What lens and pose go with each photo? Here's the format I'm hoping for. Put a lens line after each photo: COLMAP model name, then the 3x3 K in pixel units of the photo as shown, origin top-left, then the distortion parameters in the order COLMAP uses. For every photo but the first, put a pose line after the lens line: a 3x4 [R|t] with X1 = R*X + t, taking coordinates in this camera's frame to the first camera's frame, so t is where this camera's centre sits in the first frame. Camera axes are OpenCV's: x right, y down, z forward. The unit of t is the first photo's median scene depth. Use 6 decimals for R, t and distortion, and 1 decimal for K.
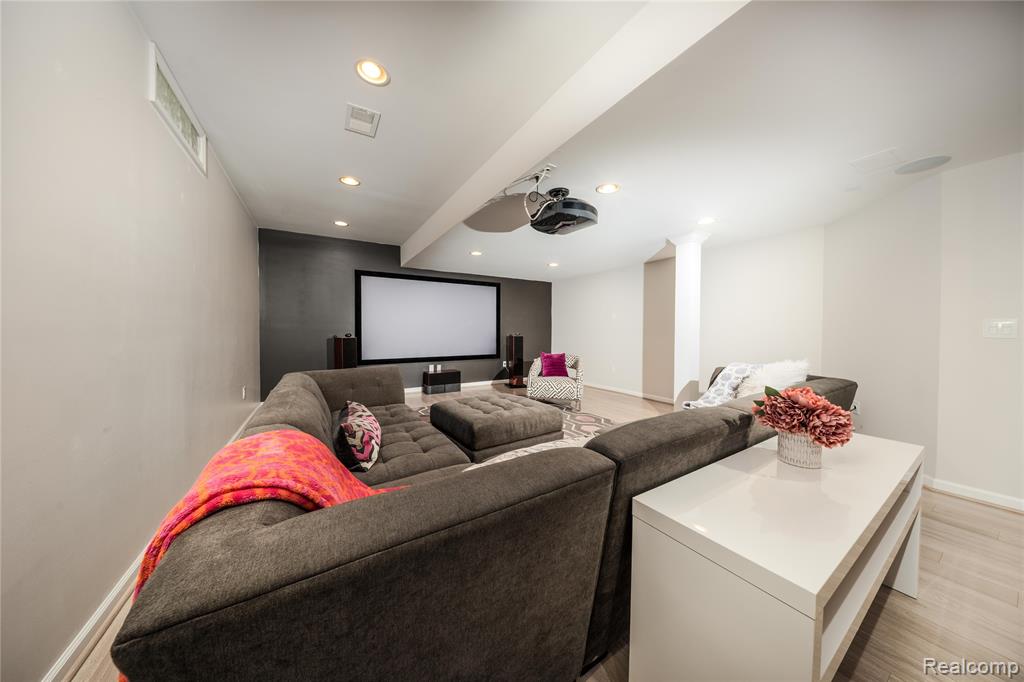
lens RADIAL K [[319.1, 0, 512.0], [0, 319.1, 341.0], [0, 0, 1]] dist [-0.002151, -0.000217]
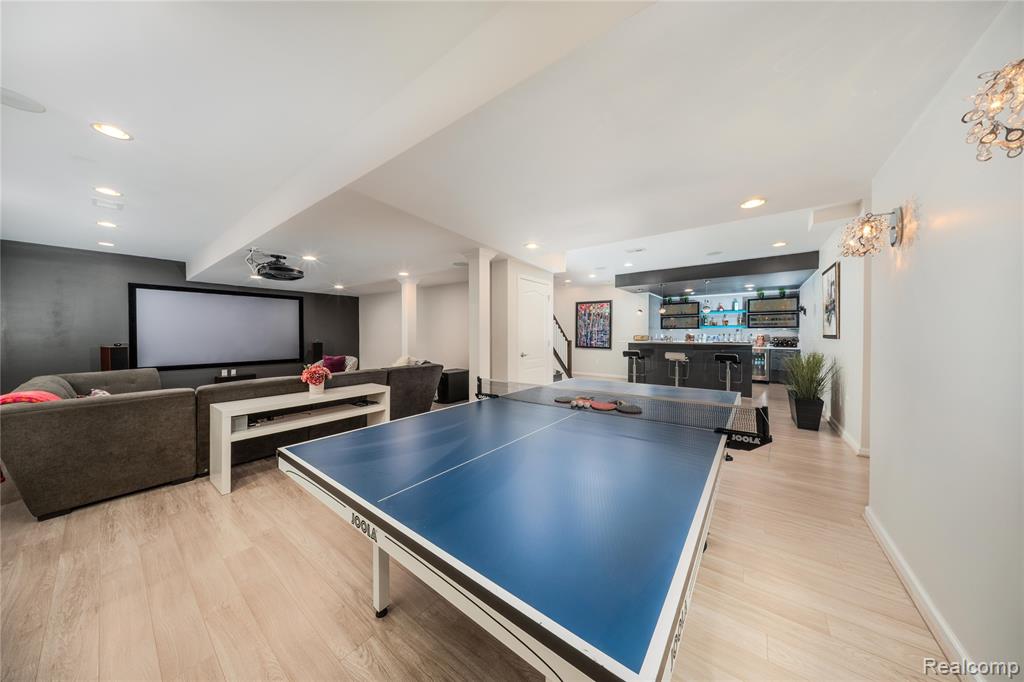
lens RADIAL K [[319.1, 0, 512.0], [0, 319.1, 341.0], [0, 0, 1]] dist [-0.002151, -0.000217]
pose [[0.932290, -0.011079, 0.361543, 0.294876], [0.014381, 0.999876, -0.006444, -0.003725], [-0.361427, 0.011207, 0.932333, -0.419018]]
